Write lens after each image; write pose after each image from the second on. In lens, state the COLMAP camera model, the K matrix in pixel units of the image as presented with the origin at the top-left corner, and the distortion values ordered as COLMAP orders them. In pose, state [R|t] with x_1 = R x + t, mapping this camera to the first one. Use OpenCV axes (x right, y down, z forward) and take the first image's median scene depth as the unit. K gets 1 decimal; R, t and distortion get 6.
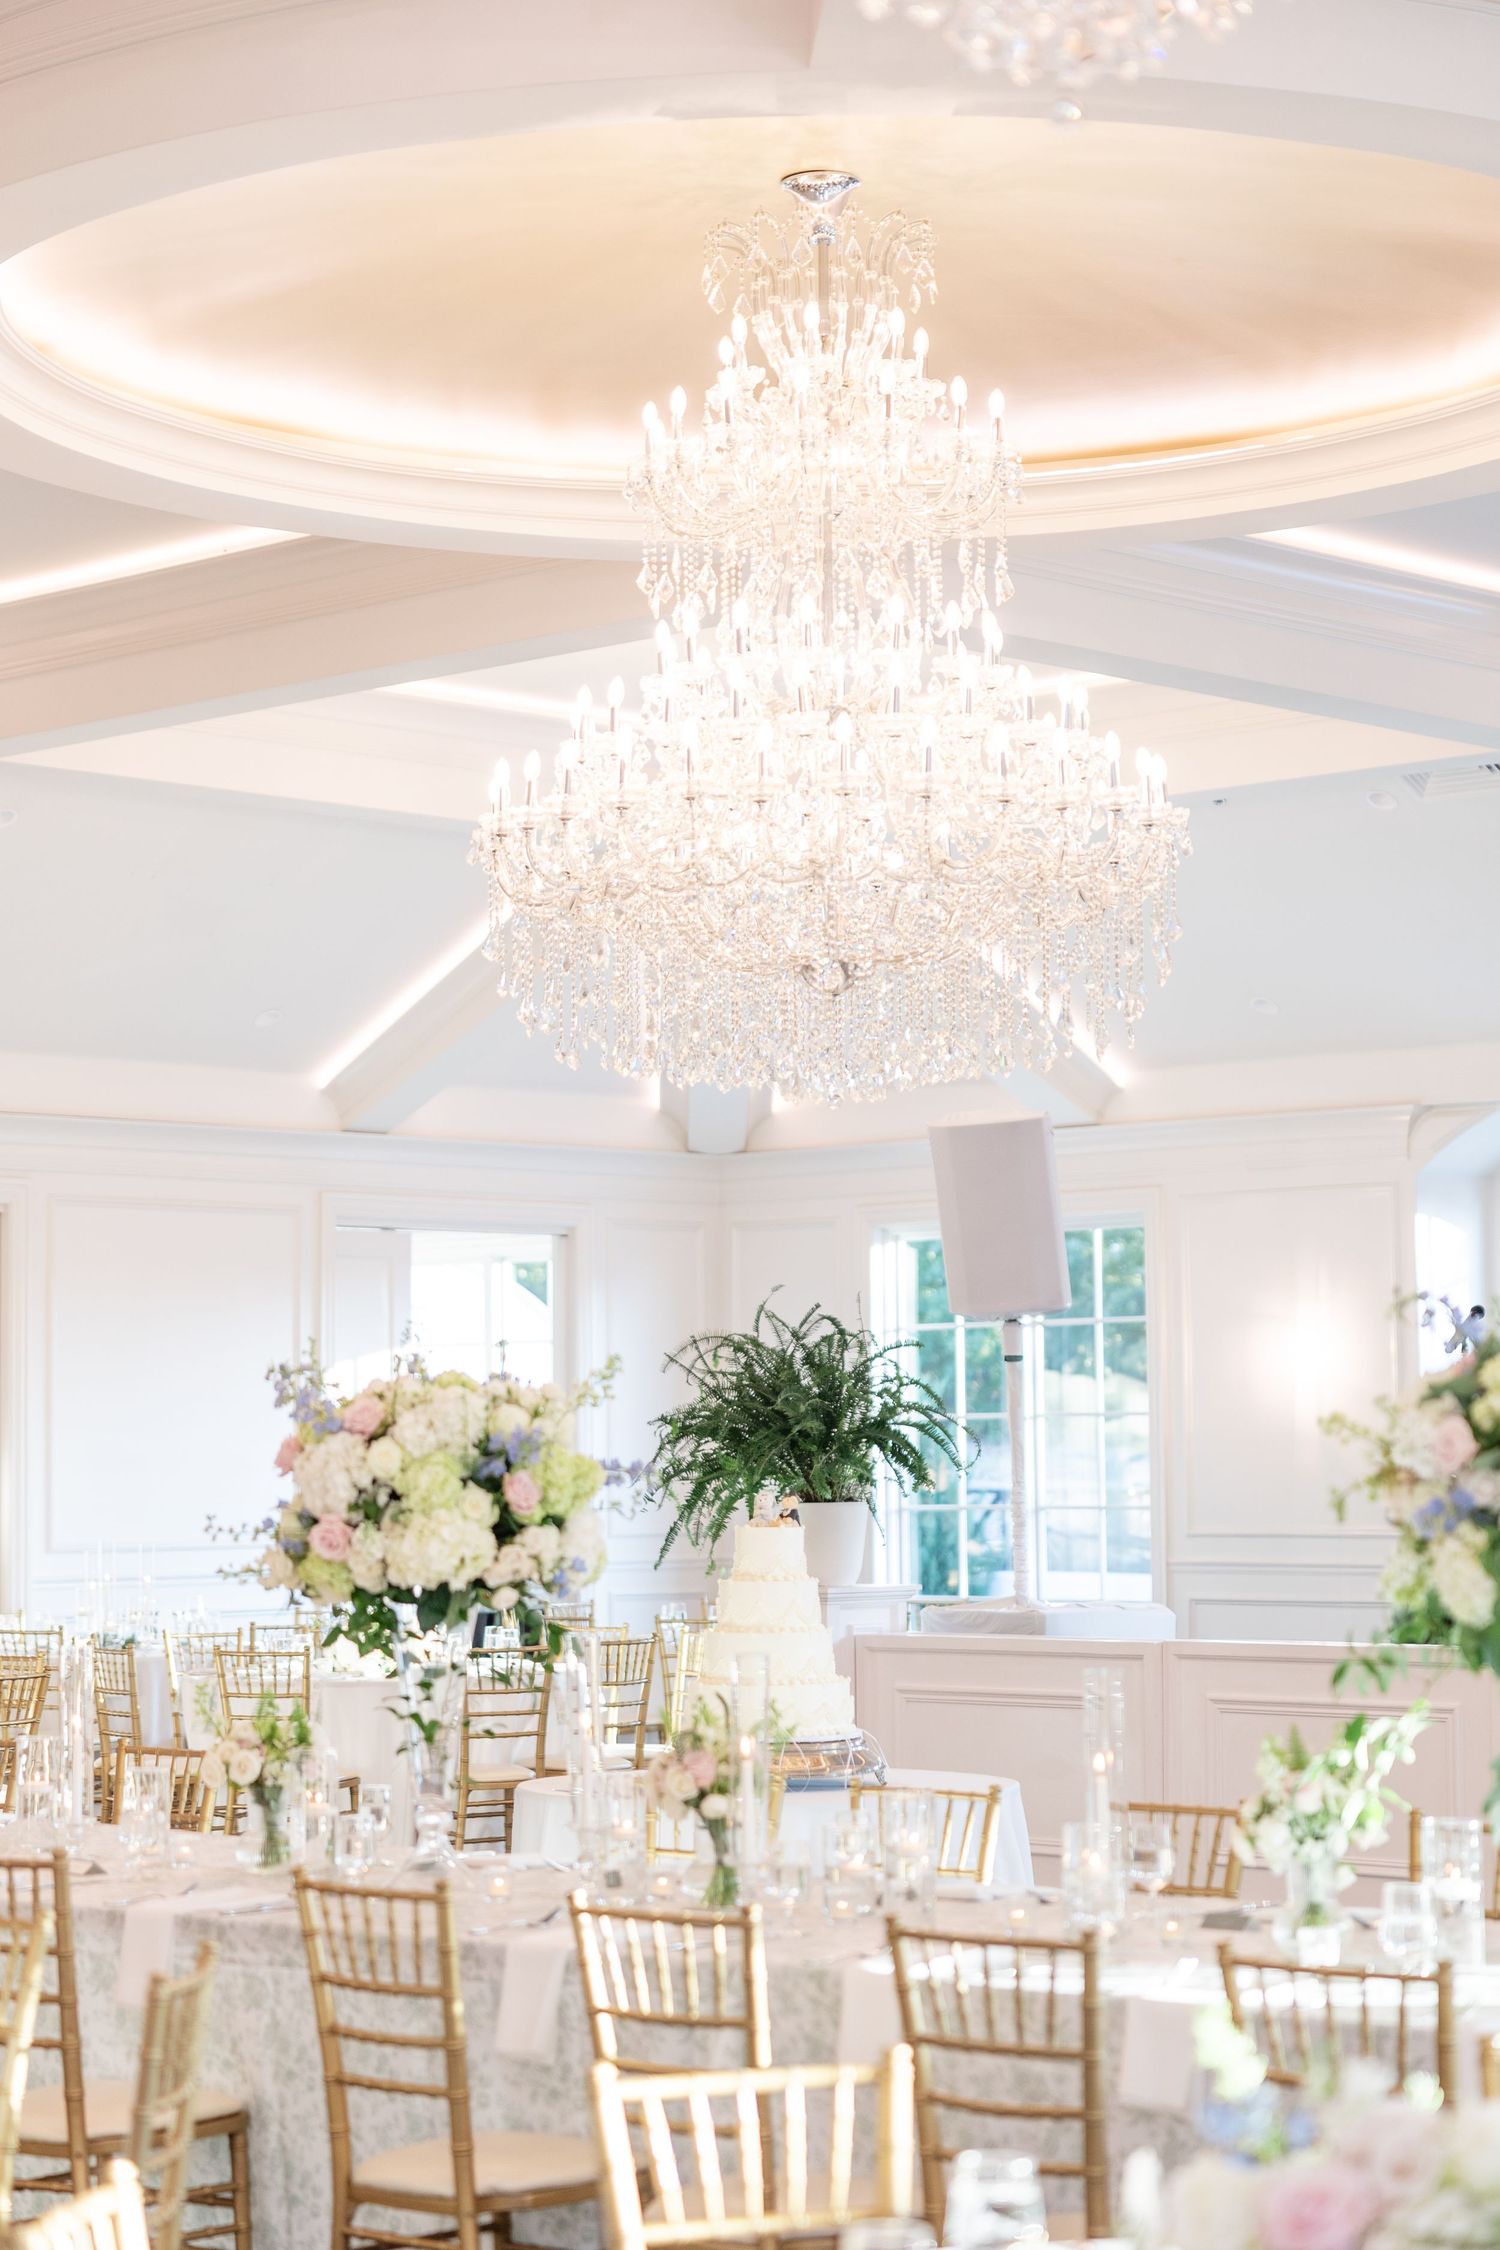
lens RADIAL K [[4543.5, 0, 766.1], [0, 4543.5, 1136.3], [0, 0, 1]] dist [0.051316, 0.000000]
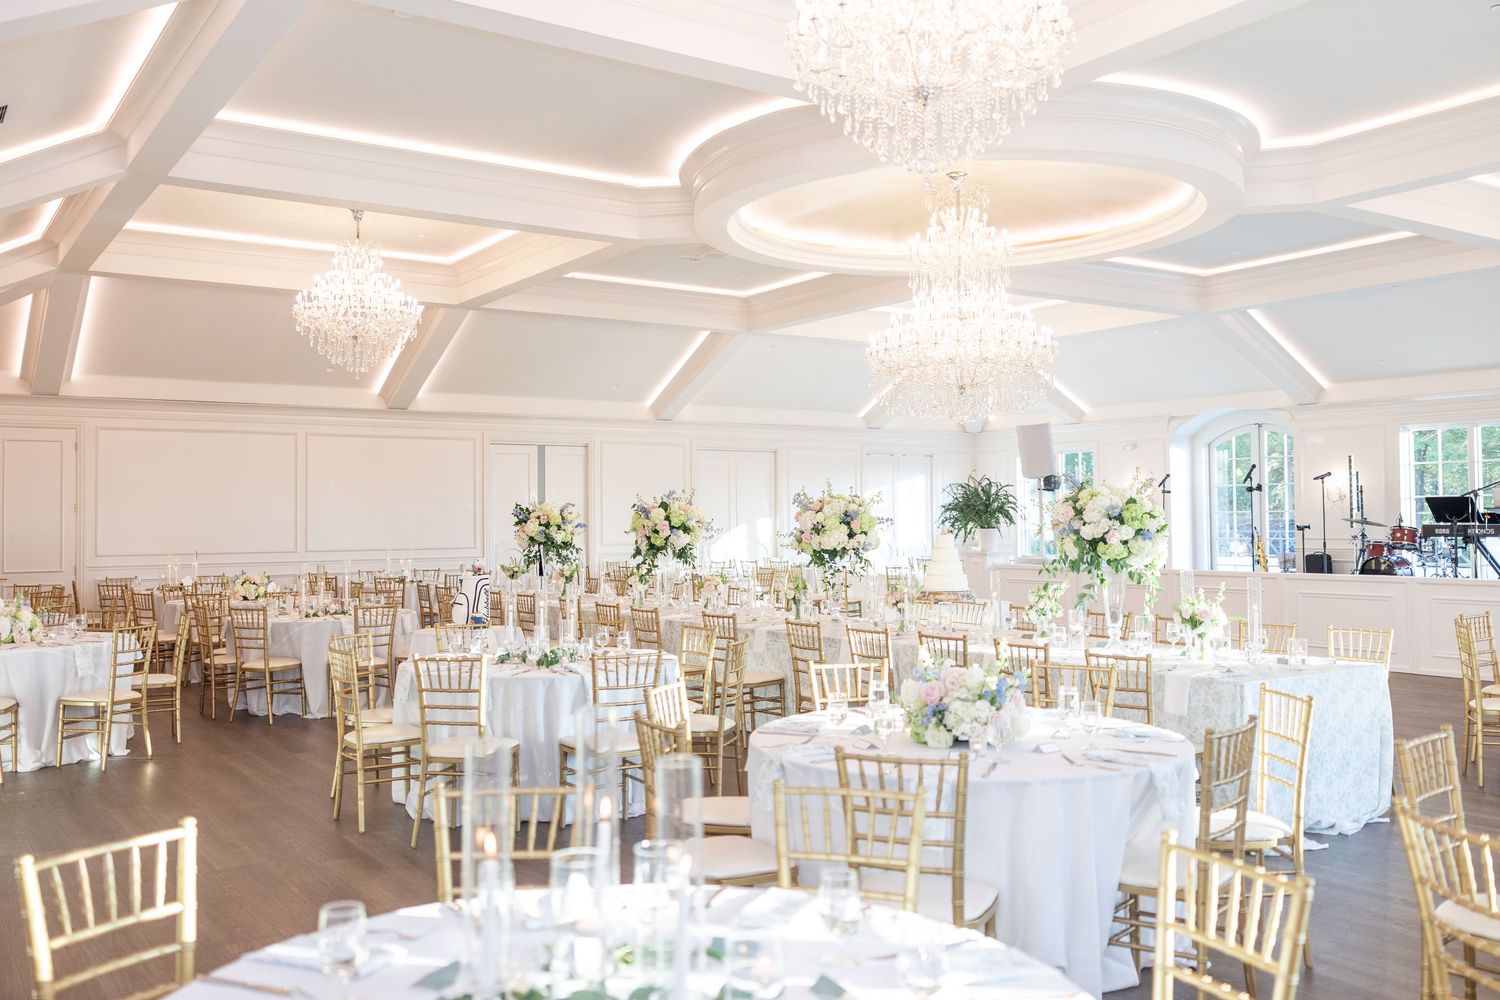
lens RADIAL K [[1271.2, 0, 755.1], [0, 1271.2, 486.9], [0, 0, 1]] dist [-0.007679, -0.001381]
pose [[0.978196, -0.004609, -0.207633, 0.065606], [0.014512, 0.998827, 0.046197, -0.005056], [0.207177, -0.048203, 0.977115, -0.063416]]
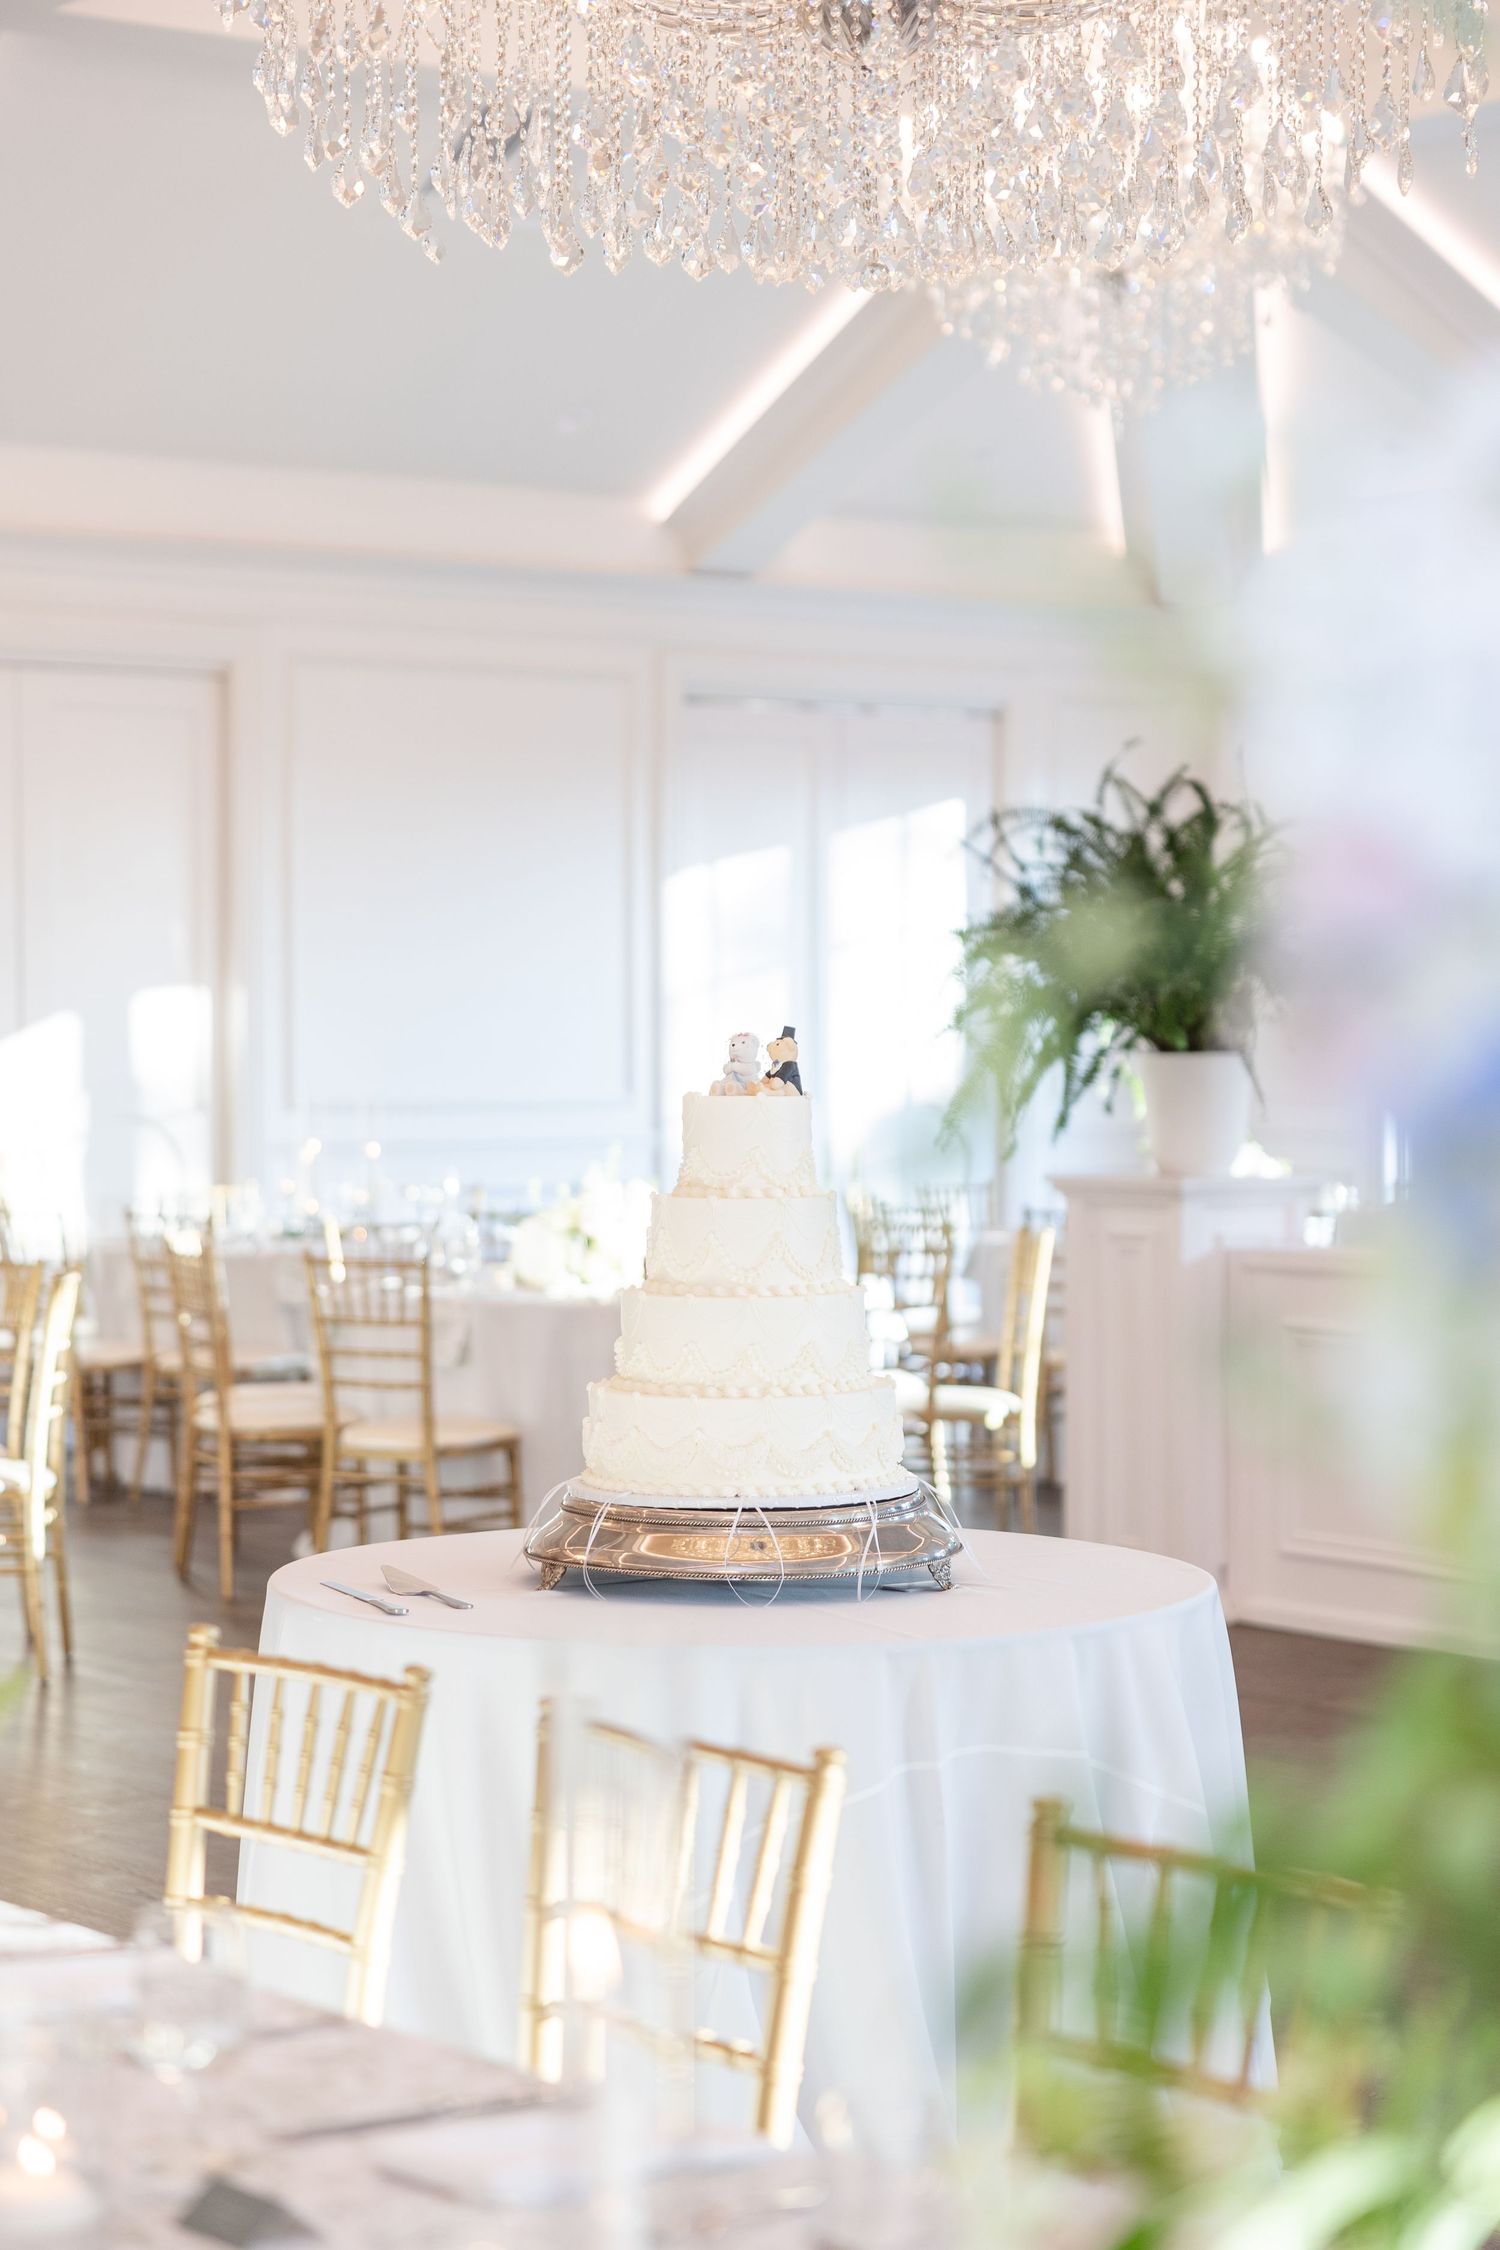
lens RADIAL K [[4543.5, 0, 745.1], [0, 4543.5, 1117.9], [0, 0, 1]] dist [0.051316, 0.000000]
pose [[0.987529, 0.009385, -0.157158, 0.082603], [0.005419, 0.995604, 0.093509, 0.038846], [0.157344, -0.093195, 0.983137, 0.476046]]
